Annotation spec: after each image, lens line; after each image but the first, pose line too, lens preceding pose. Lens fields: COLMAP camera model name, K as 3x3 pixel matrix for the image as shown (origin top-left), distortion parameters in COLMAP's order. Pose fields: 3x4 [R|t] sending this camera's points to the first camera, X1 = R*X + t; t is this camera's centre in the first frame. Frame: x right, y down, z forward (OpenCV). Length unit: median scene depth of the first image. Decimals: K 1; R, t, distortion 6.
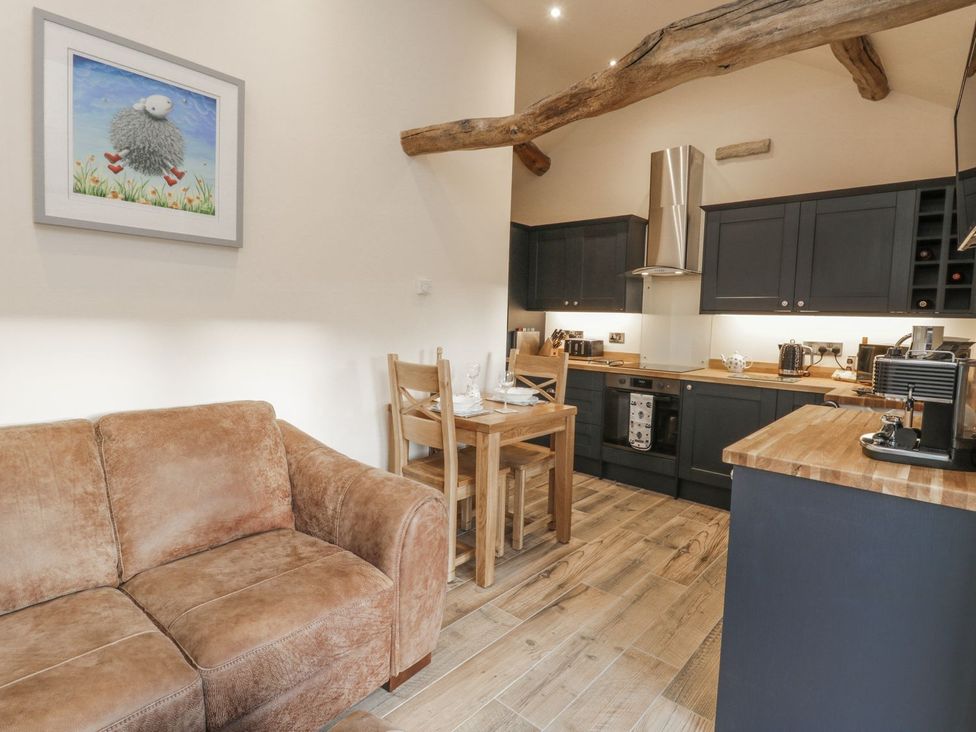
lens RADIAL K [[510.1, 0, 491.5], [0, 510.1, 367.1], [0, 0, 1]] dist [-0.001851, -0.008496]
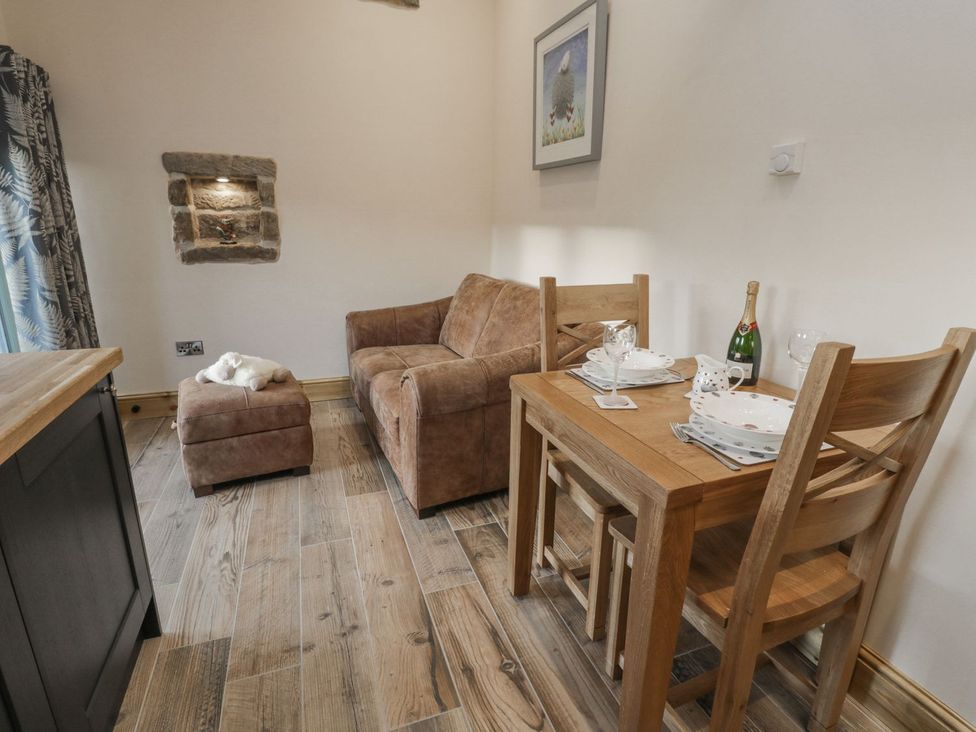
lens RADIAL K [[510.1, 0, 491.5], [0, 510.1, 367.1], [0, 0, 1]] dist [-0.001851, -0.008496]
pose [[-0.468855, 0.205763, -0.858974, 0.385240], [-0.115988, 0.949724, 0.290811, -0.060405], [0.875626, 0.235979, -0.421417, 0.811945]]
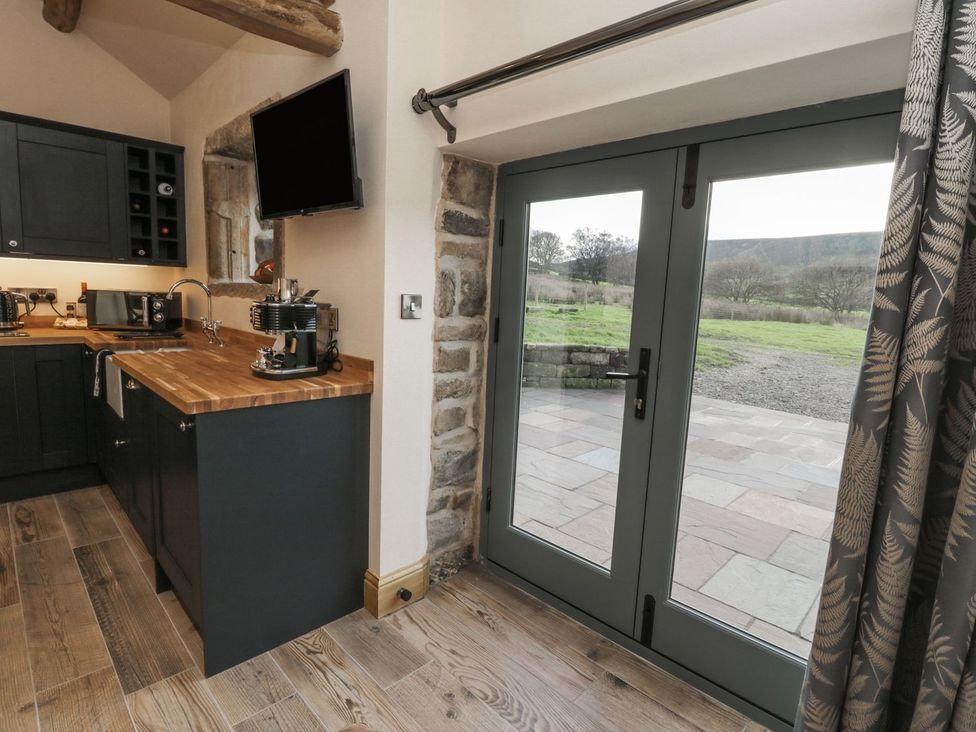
lens RADIAL K [[510.1, 0, 491.5], [0, 510.1, 367.1], [0, 0, 1]] dist [-0.001851, -0.008496]
pose [[0.056821, -0.166615, 0.984384, -0.196894], [0.050913, 0.985177, 0.163810, -0.016284], [-0.997085, 0.040810, 0.064462, 0.136229]]
